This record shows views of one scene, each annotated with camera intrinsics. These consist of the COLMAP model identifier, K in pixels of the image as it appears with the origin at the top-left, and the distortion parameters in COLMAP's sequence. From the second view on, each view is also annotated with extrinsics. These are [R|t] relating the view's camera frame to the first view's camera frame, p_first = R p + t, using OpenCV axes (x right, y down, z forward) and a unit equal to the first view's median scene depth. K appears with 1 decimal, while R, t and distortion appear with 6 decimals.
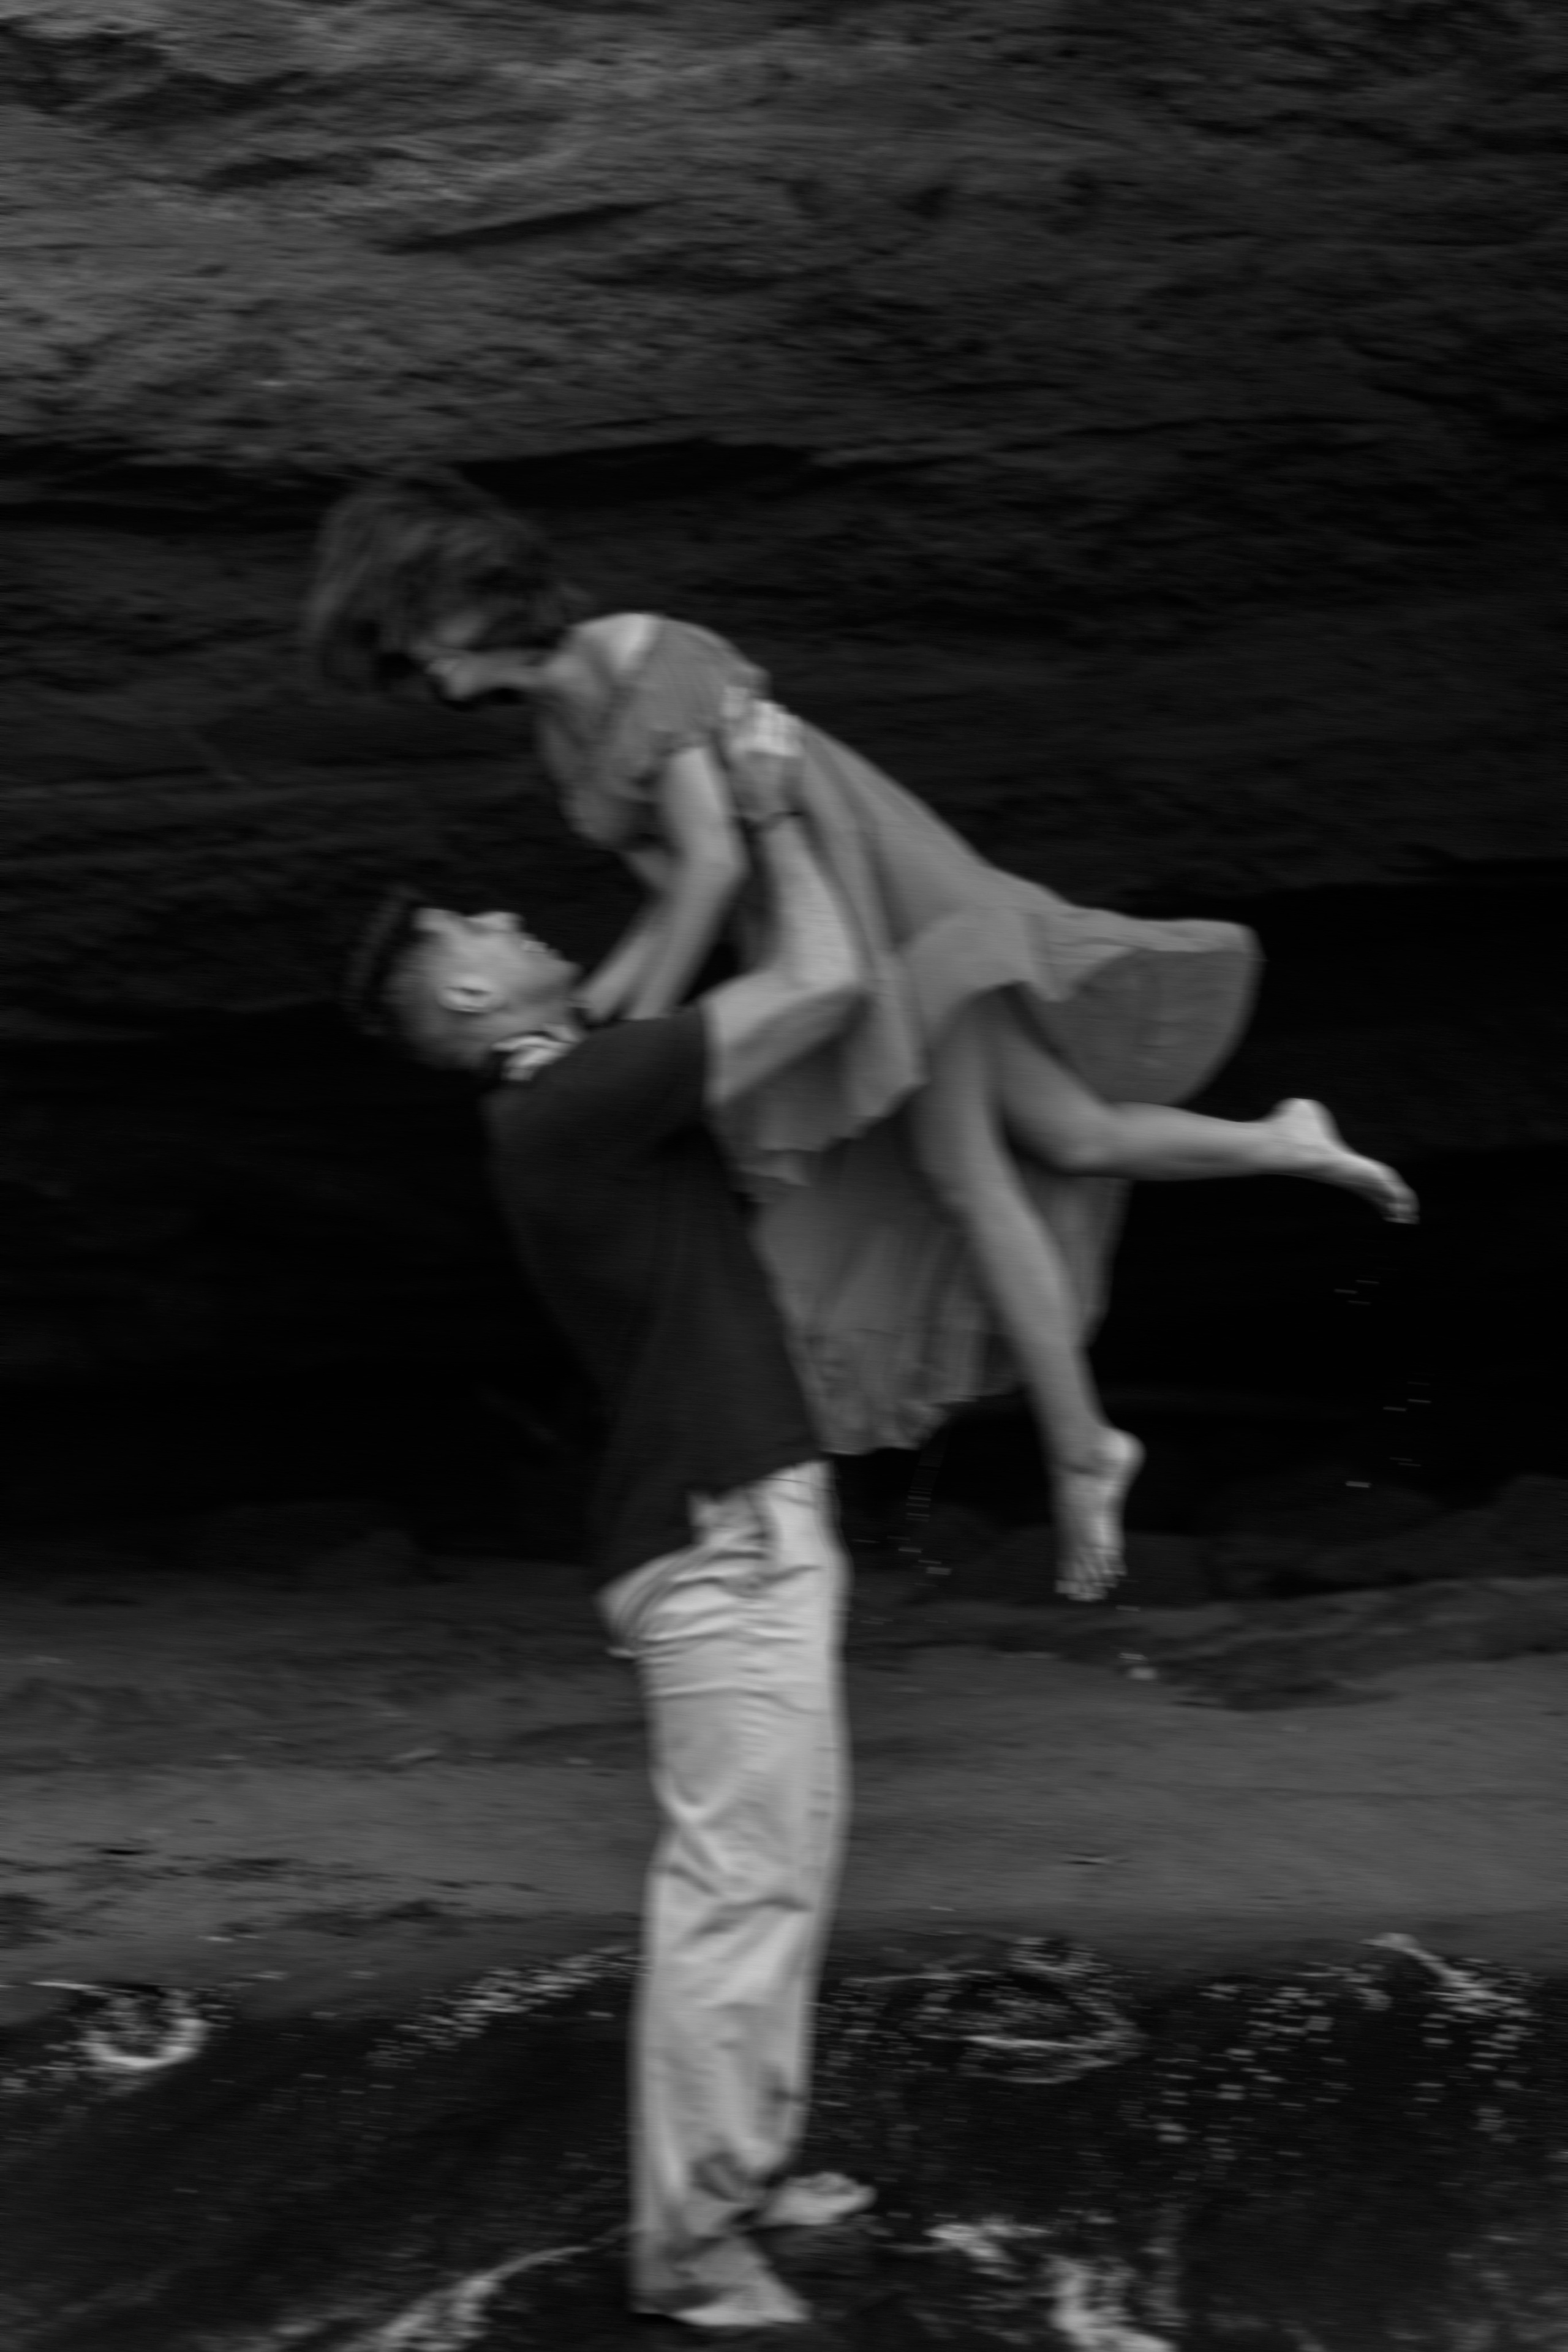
lens RADIAL K [[3224.7, 0, 787.3], [0, 3224.7, 1168.0], [0, 0, 1]] dist [-0.135013, 0.000000]
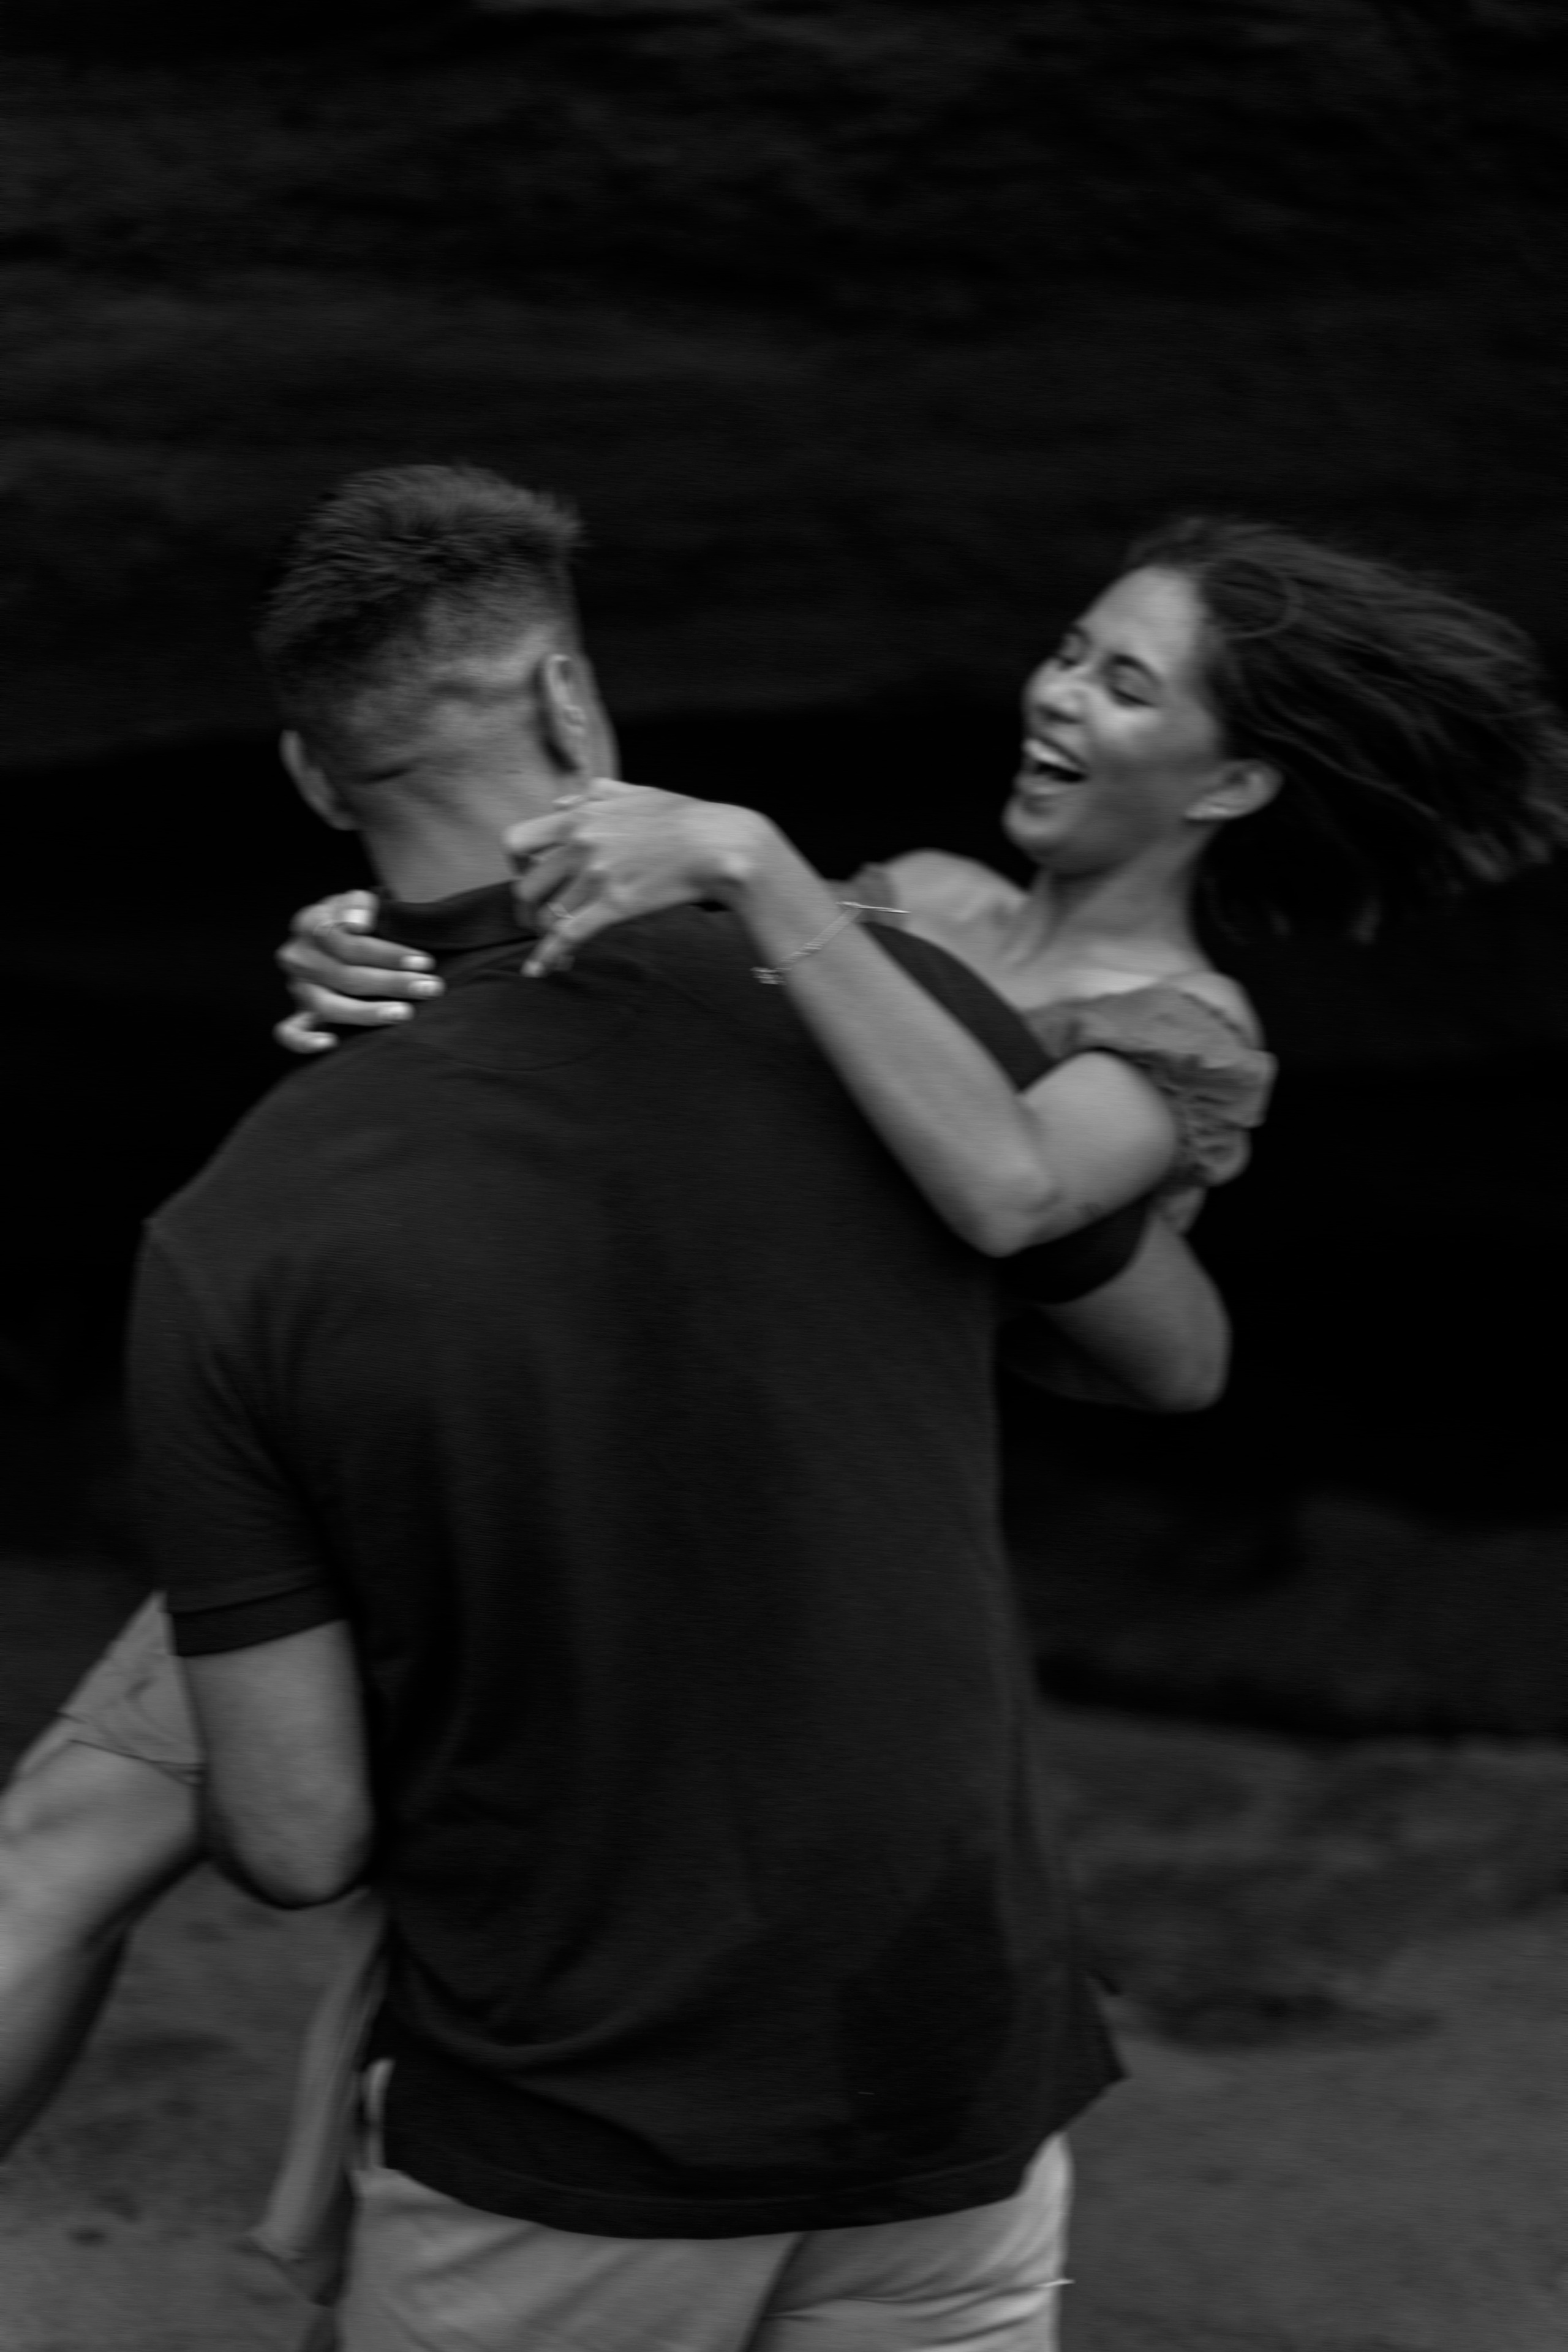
lens RADIAL K [[3224.7, 0, 772.7], [0, 3224.7, 1170.4], [0, 0, 1]] dist [-0.135013, 0.000000]
pose [[0.987805, 0.034674, 0.151787, -0.023906], [-0.041872, 0.998132, 0.044487, -0.012994], [-0.149961, -0.050300, 0.987412, 0.366697]]
